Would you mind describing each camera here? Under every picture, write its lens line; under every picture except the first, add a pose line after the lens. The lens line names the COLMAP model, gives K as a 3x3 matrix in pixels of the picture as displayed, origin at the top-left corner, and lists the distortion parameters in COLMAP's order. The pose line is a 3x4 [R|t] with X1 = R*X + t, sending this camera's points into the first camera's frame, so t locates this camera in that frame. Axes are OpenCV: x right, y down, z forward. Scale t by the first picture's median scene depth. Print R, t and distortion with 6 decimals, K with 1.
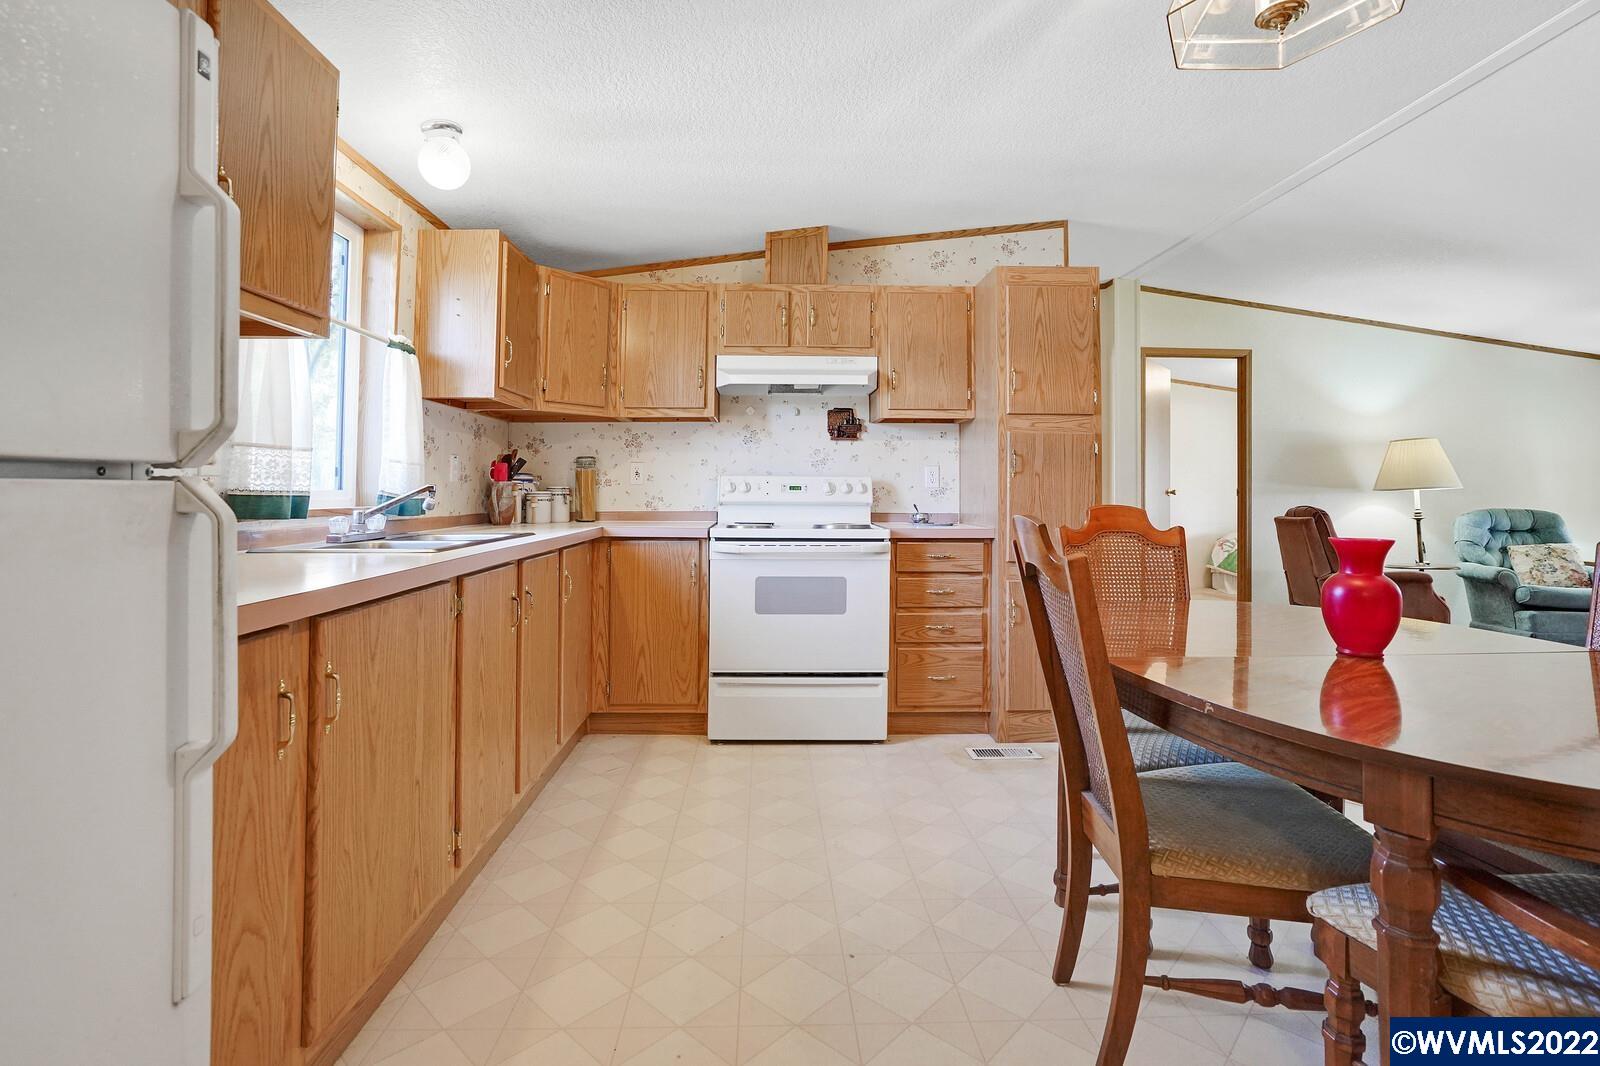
lens RADIAL K [[830.3, 0, 617.1], [0, 830.3, 519.9], [0, 0, 1]] dist [-0.036255, 0.015262]
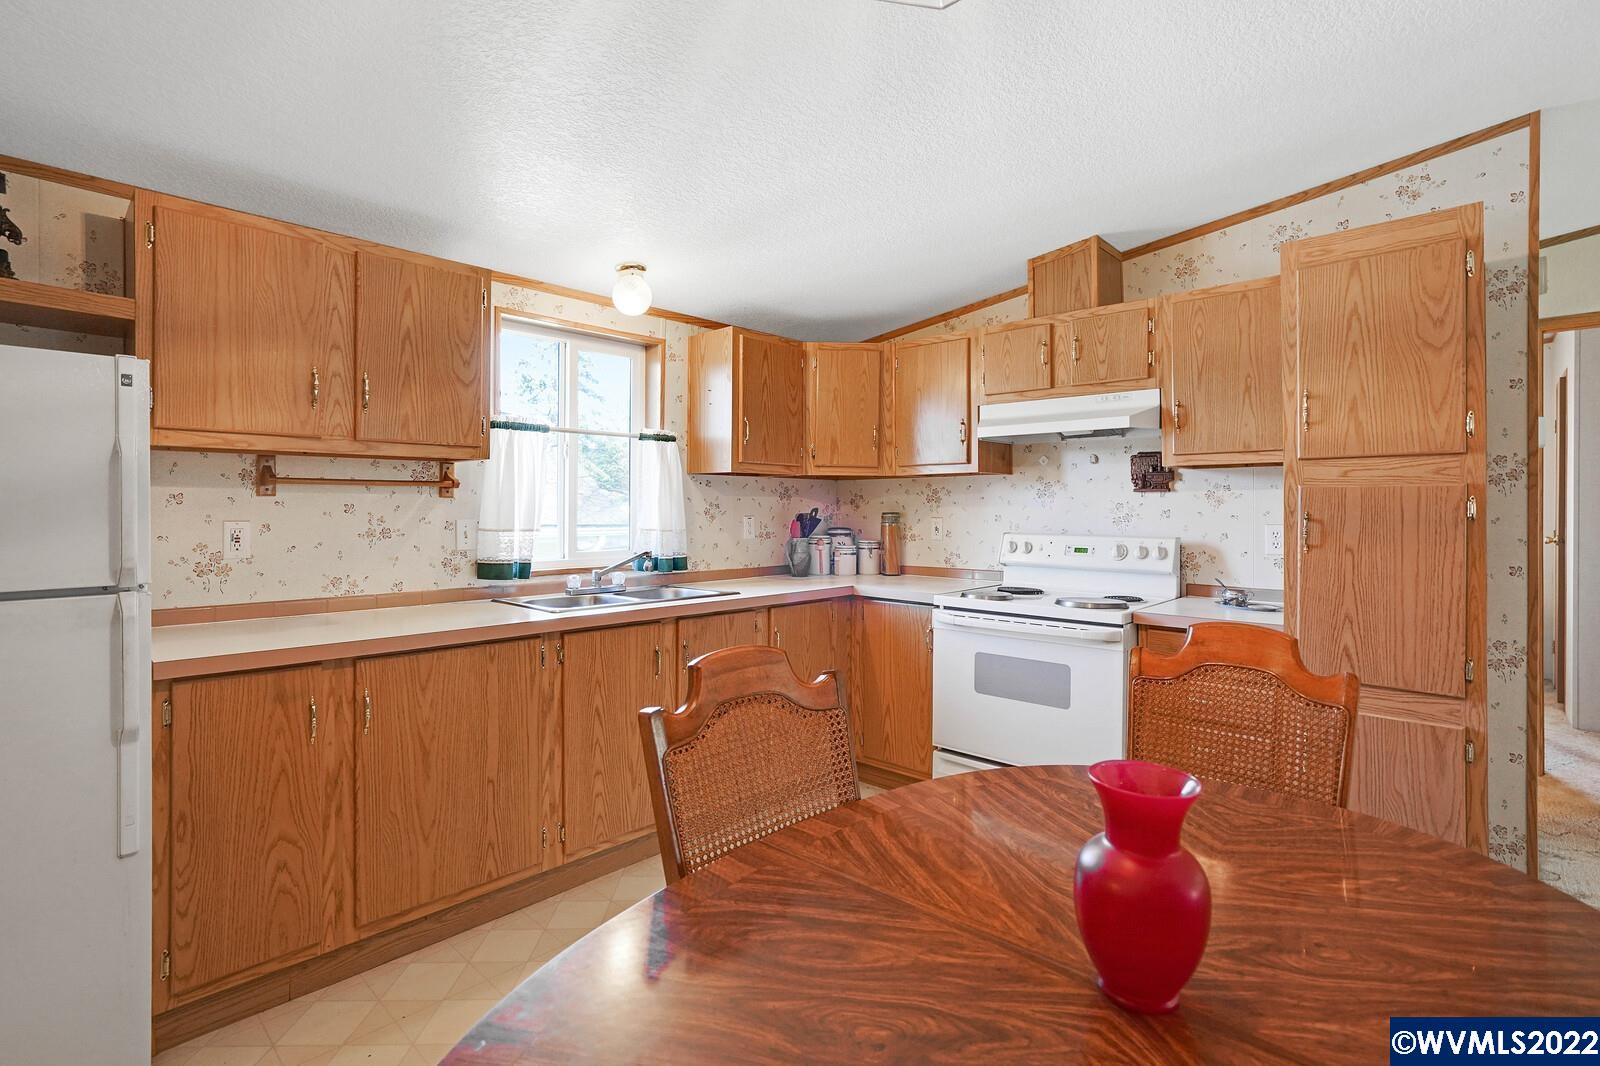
lens RADIAL K [[759.9, 0, 800.0], [0, 759.9, 533.0], [0, 0, 1]] dist [-0.028504, 0.000216]
pose [[0.730521, 0.018806, -0.682631, 0.557728], [-0.009652, 0.999805, 0.017215, -0.069575], [0.682822, -0.005987, 0.730561, 0.245978]]
